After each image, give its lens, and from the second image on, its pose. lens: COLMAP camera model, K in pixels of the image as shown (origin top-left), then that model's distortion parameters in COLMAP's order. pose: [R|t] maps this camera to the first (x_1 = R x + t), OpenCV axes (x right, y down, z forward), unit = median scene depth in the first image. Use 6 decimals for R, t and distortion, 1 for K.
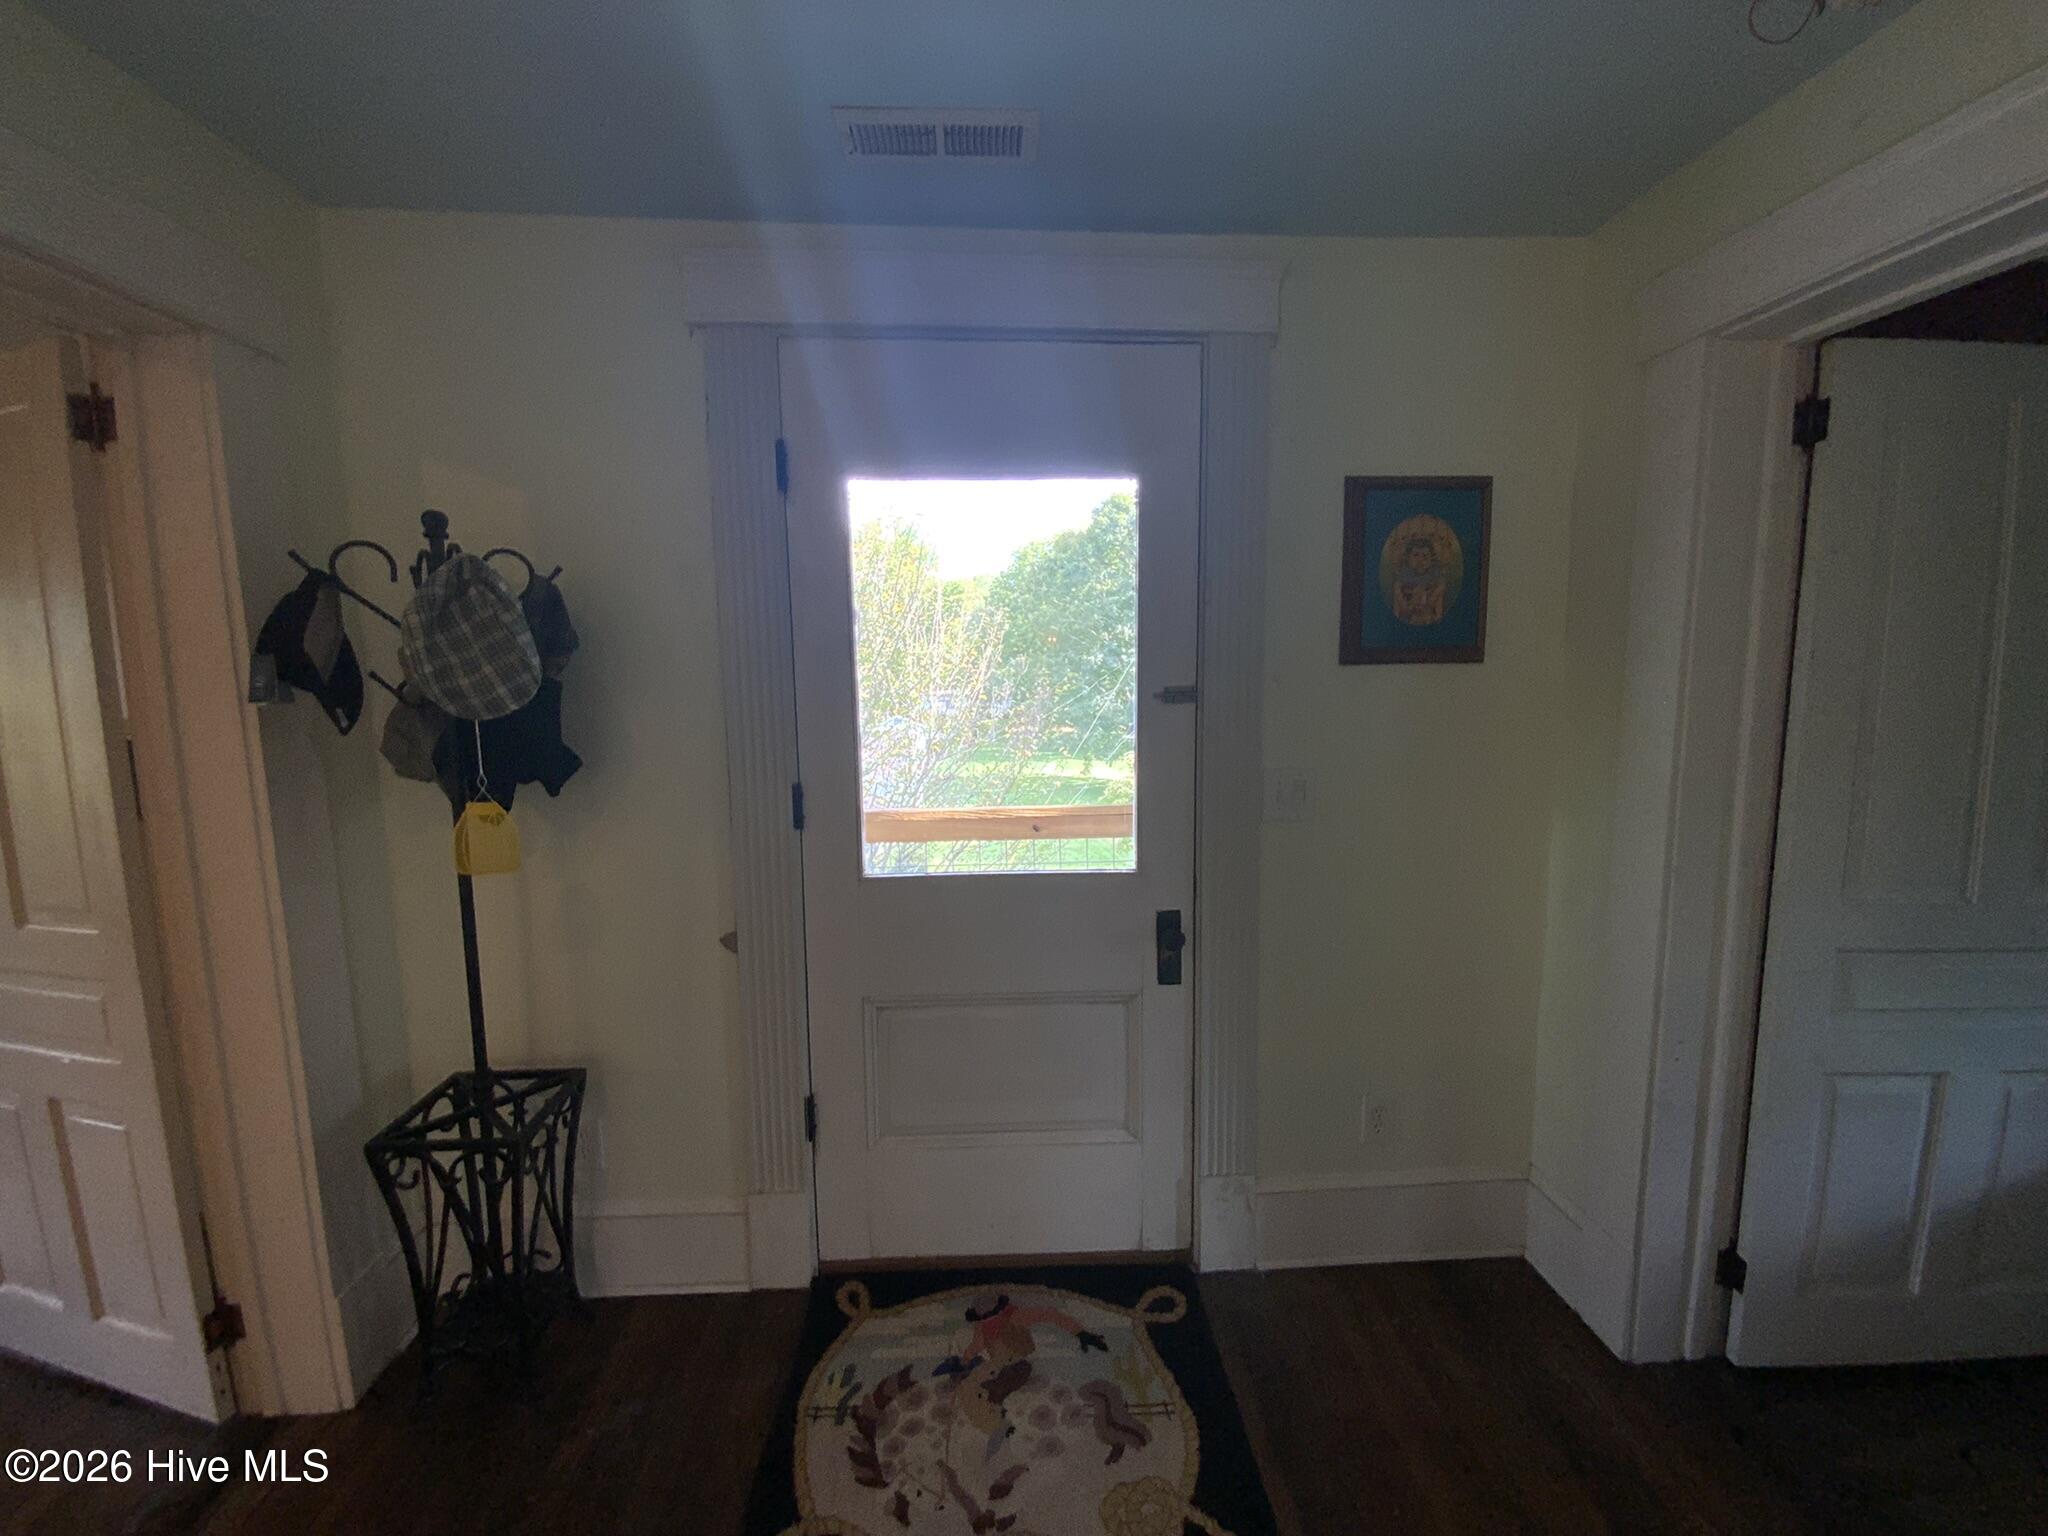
lens RADIAL K [[832.5, 0, 1010.0], [0, 832.5, 763.6], [0, 0, 1]] dist [0.002709, -0.002146]
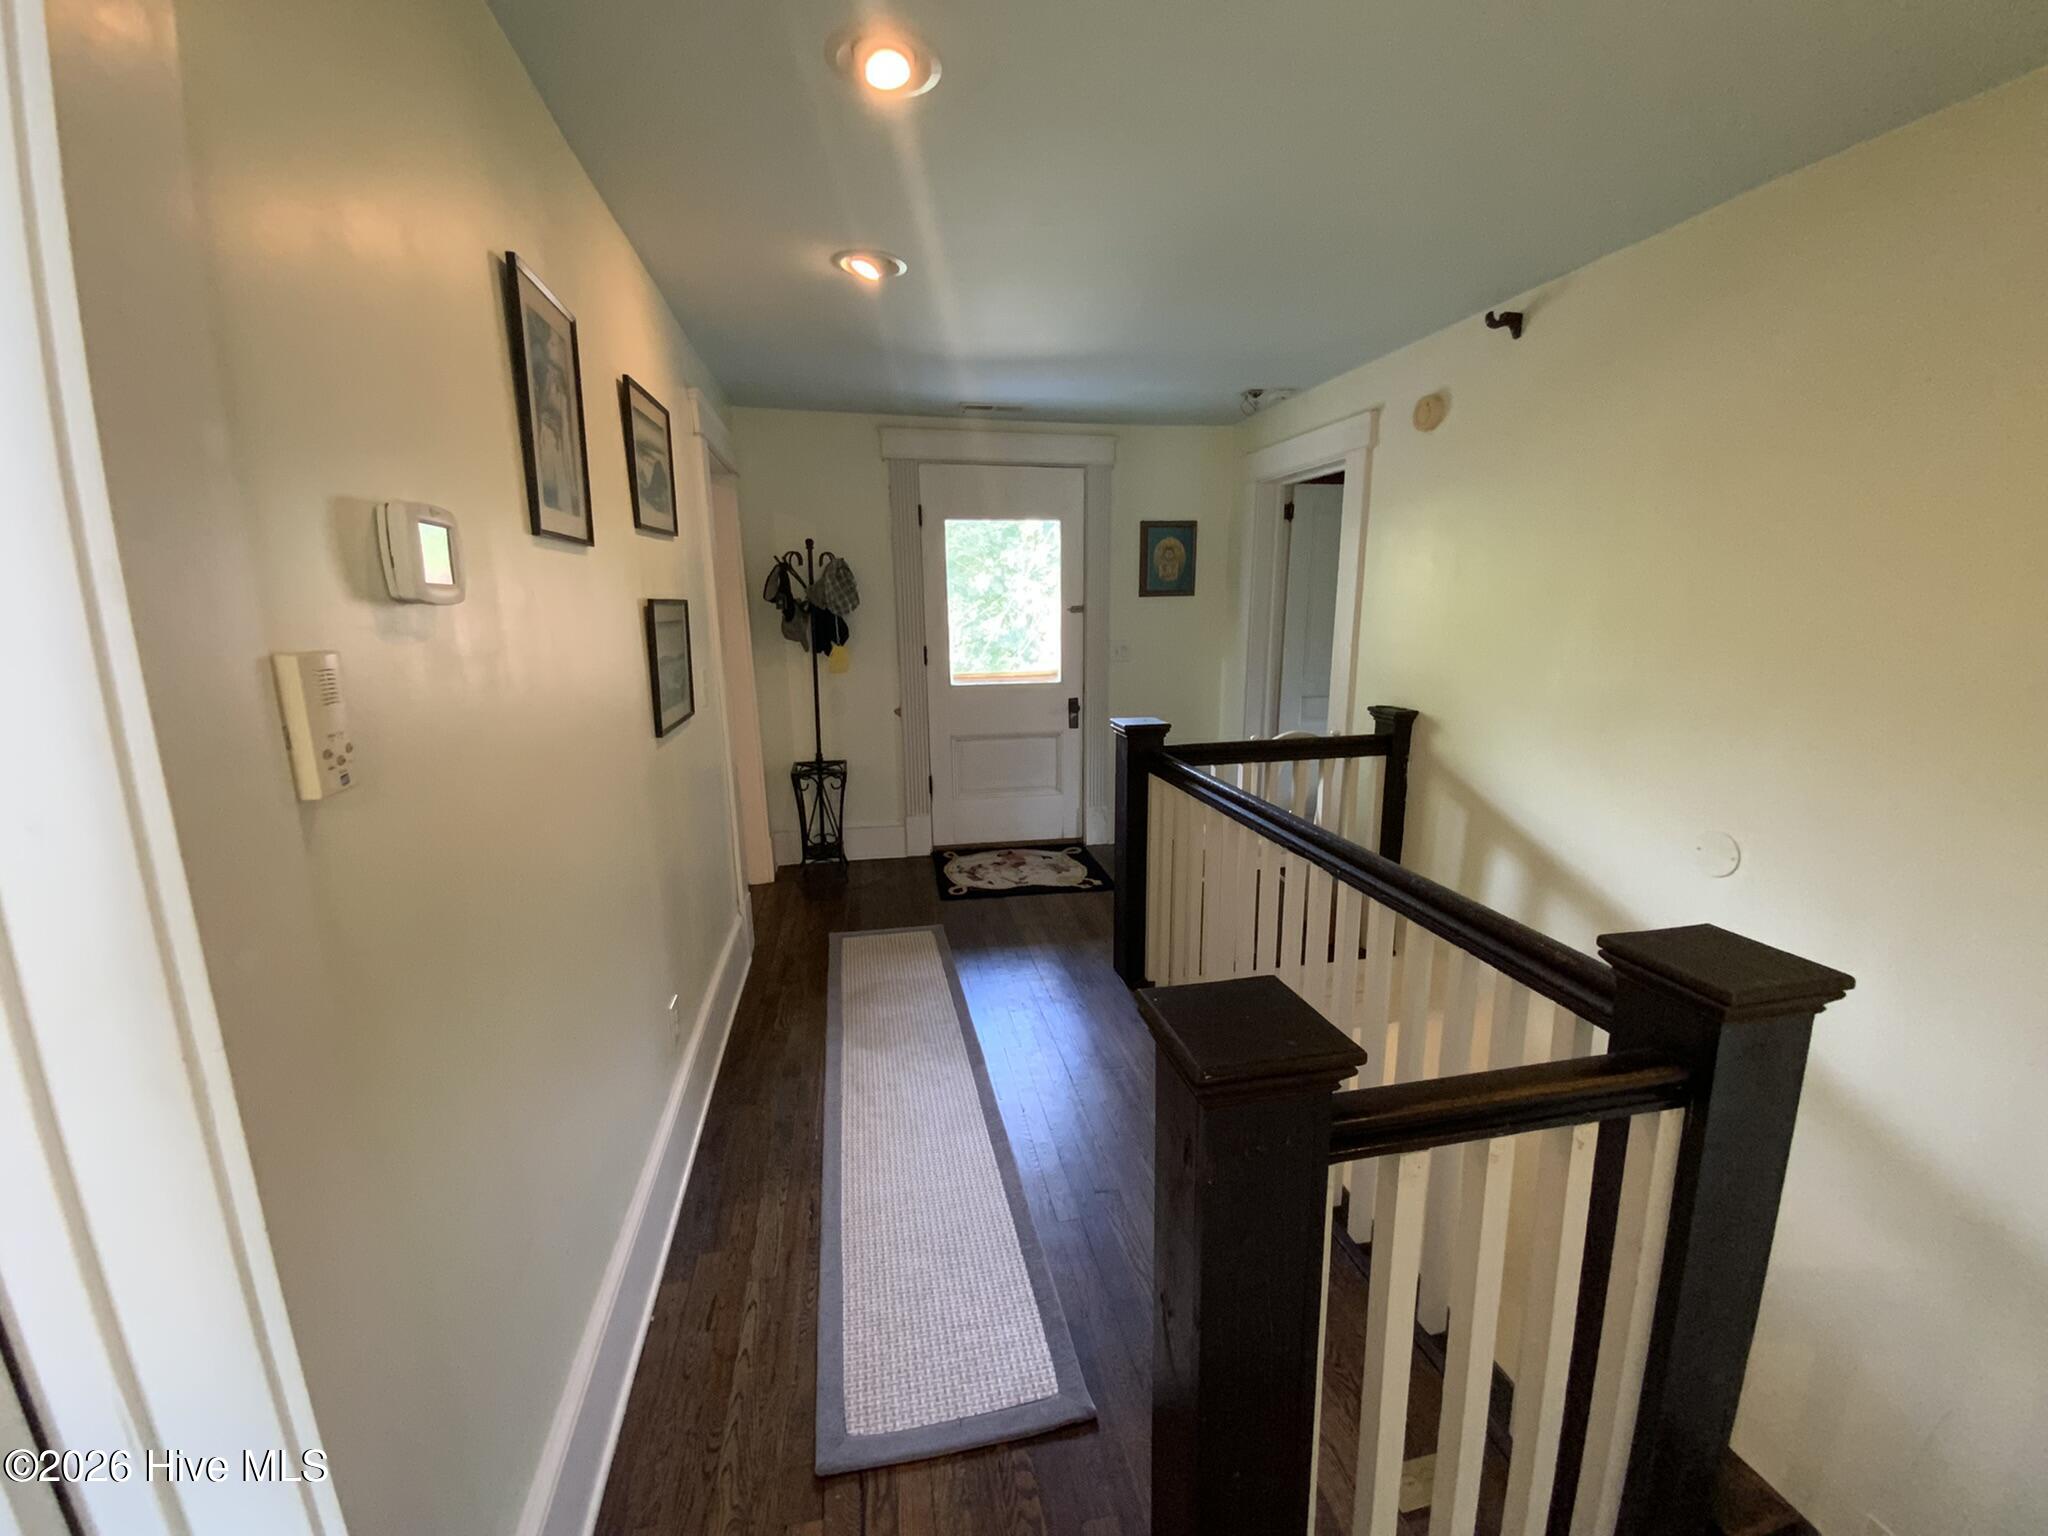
lens RADIAL K [[832.5, 0, 1022.3], [0, 832.5, 776.4], [0, 0, 1]] dist [0.002709, -0.002146]
pose [[0.988076, -0.030590, 0.150900, -0.353859], [0.015212, 0.994665, 0.102031, 0.161563], [-0.153216, -0.098519, 0.983270, -1.494489]]
